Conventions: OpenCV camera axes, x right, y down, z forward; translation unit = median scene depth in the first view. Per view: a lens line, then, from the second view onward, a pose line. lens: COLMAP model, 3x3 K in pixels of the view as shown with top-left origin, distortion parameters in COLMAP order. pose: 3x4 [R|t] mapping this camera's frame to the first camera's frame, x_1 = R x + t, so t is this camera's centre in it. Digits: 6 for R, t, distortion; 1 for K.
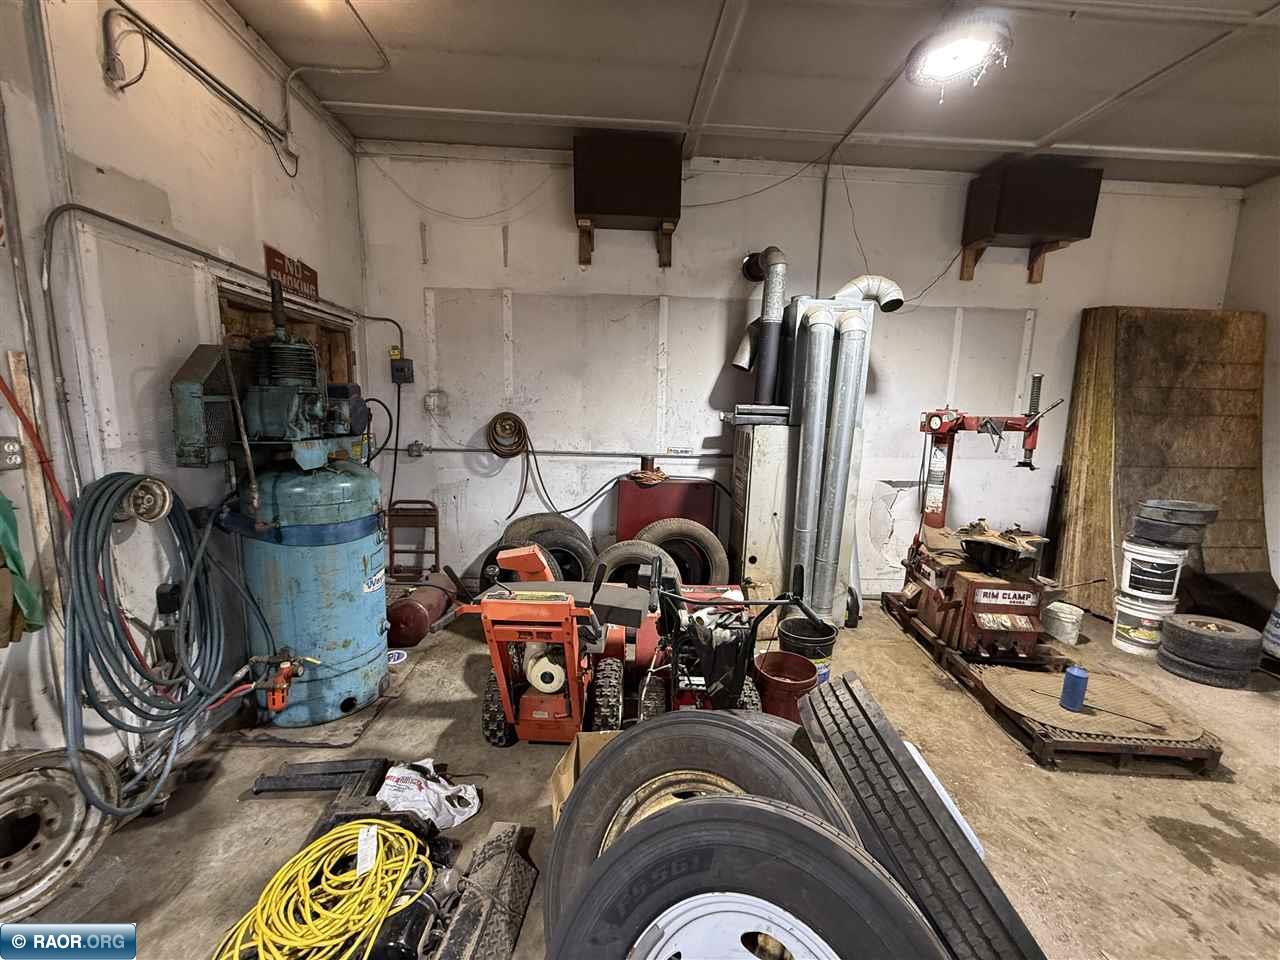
lens RADIAL K [[509.4, 0, 635.4], [0, 509.4, 481.5], [0, 0, 1]] dist [-0.000747, -0.000518]
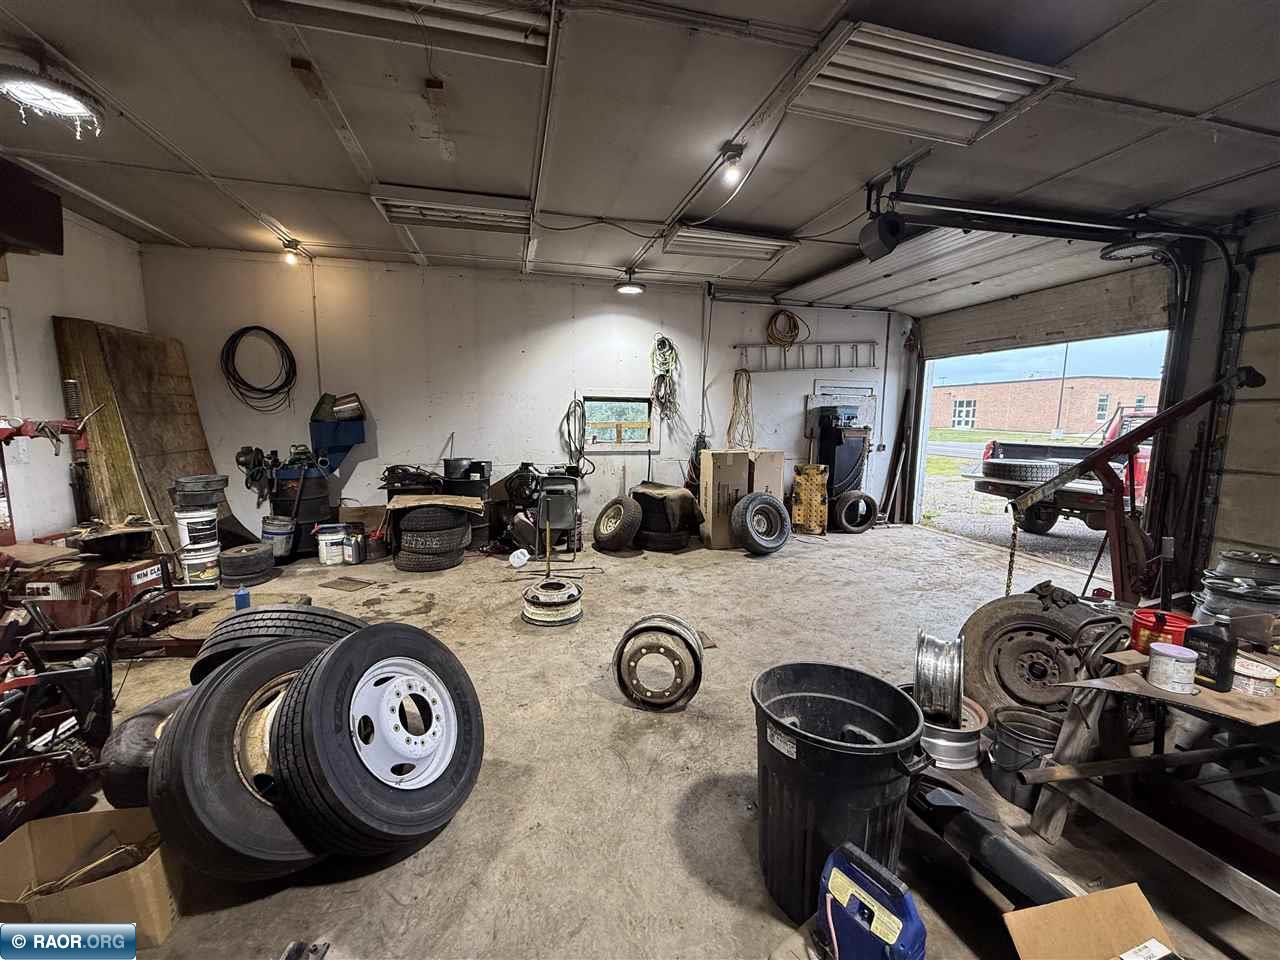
lens RADIAL K [[509.4, 0, 635.4], [0, 509.4, 481.5], [0, 0, 1]] dist [-0.000747, -0.000518]
pose [[-0.182094, -0.152901, 0.971320, -0.516274], [0.131841, 0.975119, 0.178215, -0.037638], [-0.974402, 0.160512, -0.157404, 0.044388]]
